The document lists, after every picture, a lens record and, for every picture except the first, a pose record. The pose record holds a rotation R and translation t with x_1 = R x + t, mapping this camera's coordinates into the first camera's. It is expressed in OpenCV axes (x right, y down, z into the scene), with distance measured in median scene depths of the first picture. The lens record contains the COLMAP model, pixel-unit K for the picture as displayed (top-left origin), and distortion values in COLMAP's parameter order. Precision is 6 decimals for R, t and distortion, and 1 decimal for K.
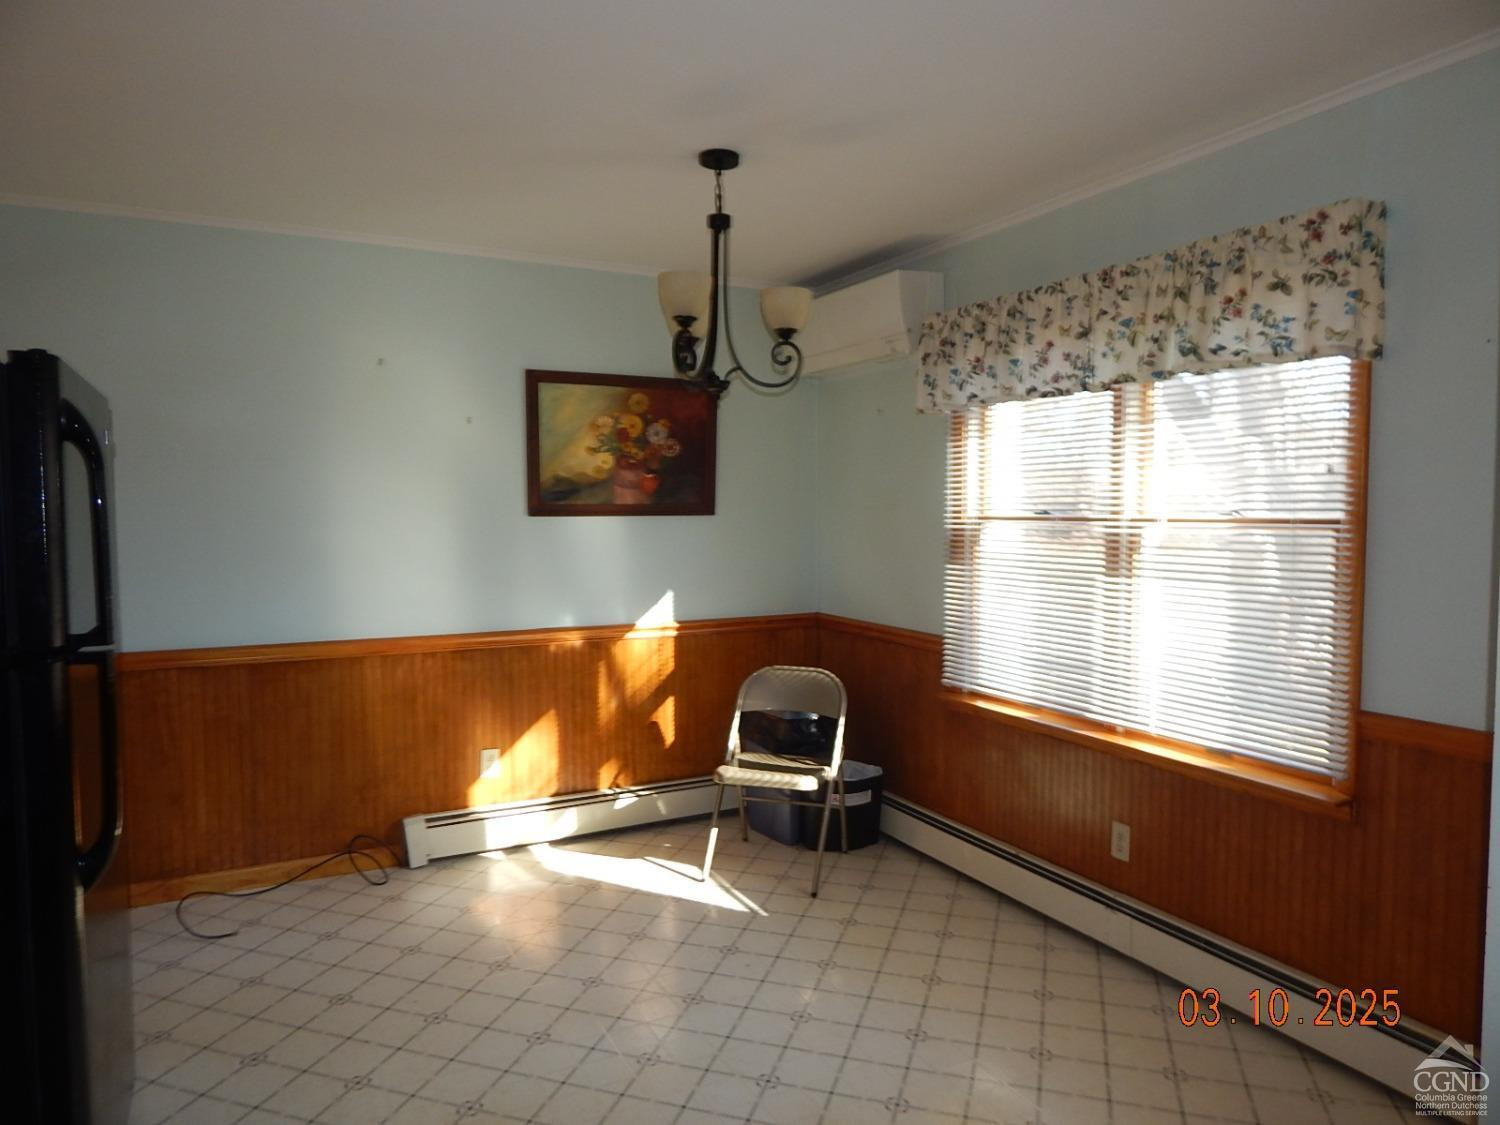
lens RADIAL K [[987.0, 0, 755.6], [0, 987.0, 557.8], [0, 0, 1]] dist [0.001766, -0.005009]
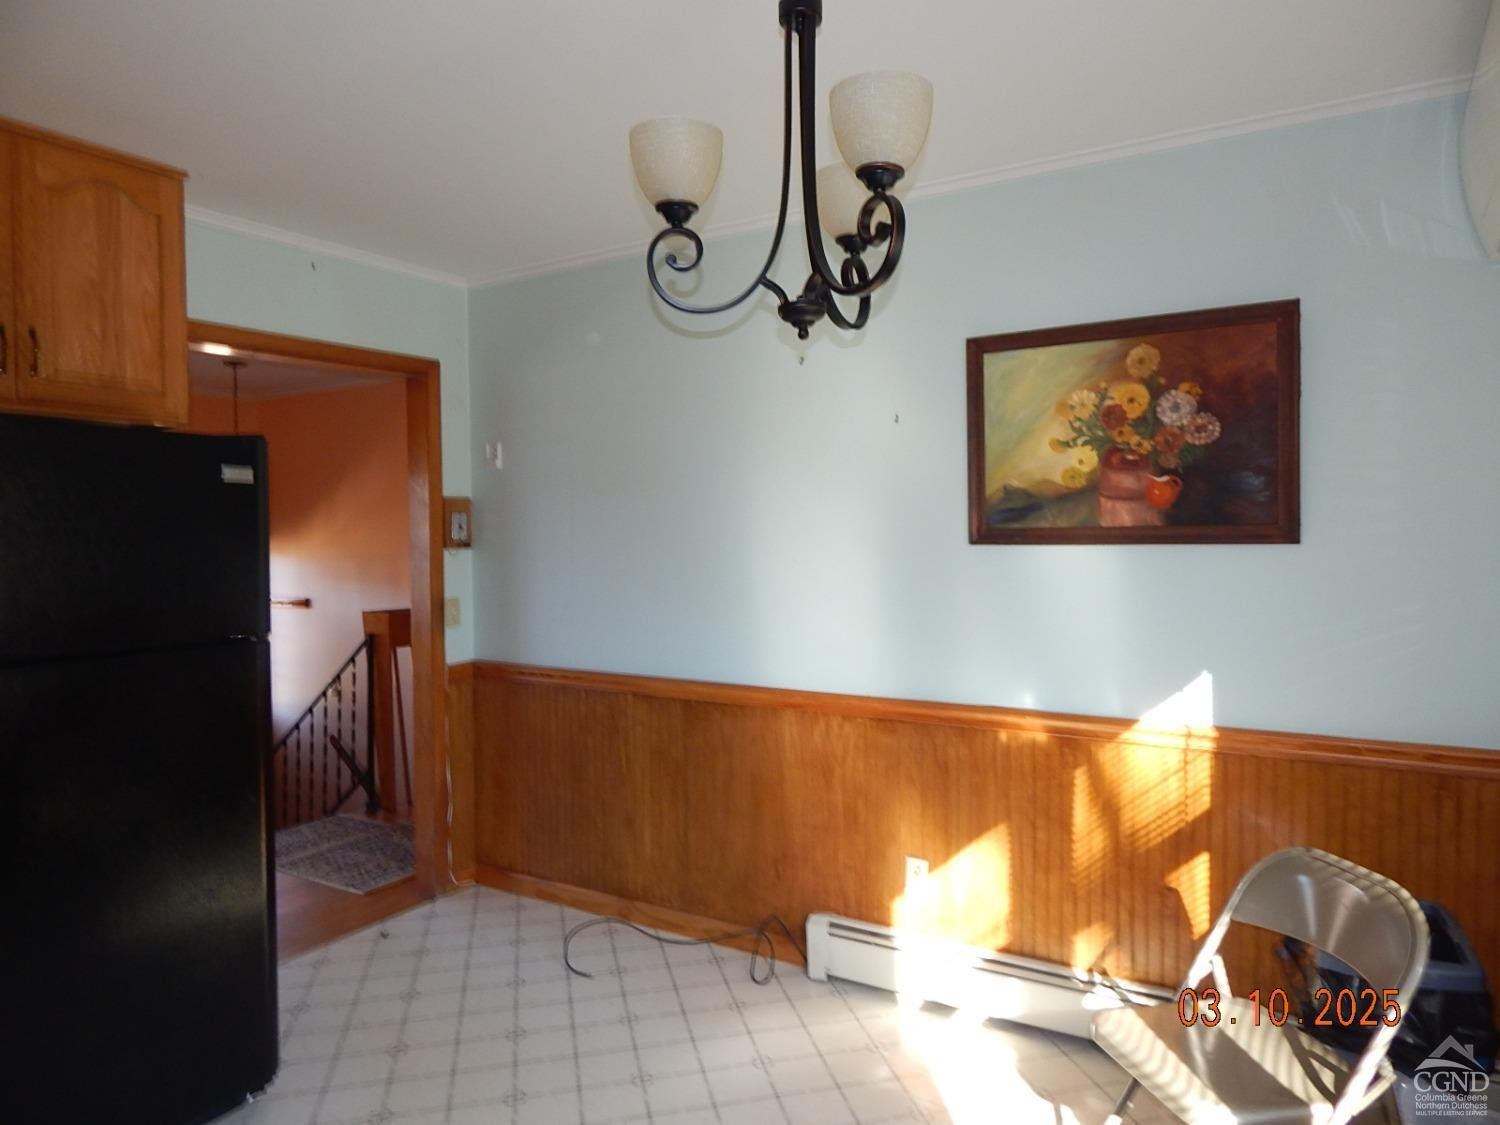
lens RADIAL K [[987.0, 0, 755.6], [0, 987.0, 557.8], [0, 0, 1]] dist [0.001766, -0.005009]
pose [[0.509049, 0.014886, -0.860609, 0.295248], [-0.035758, 0.999353, -0.003865, -0.023946], [0.859995, 0.032741, 0.509252, 0.491173]]
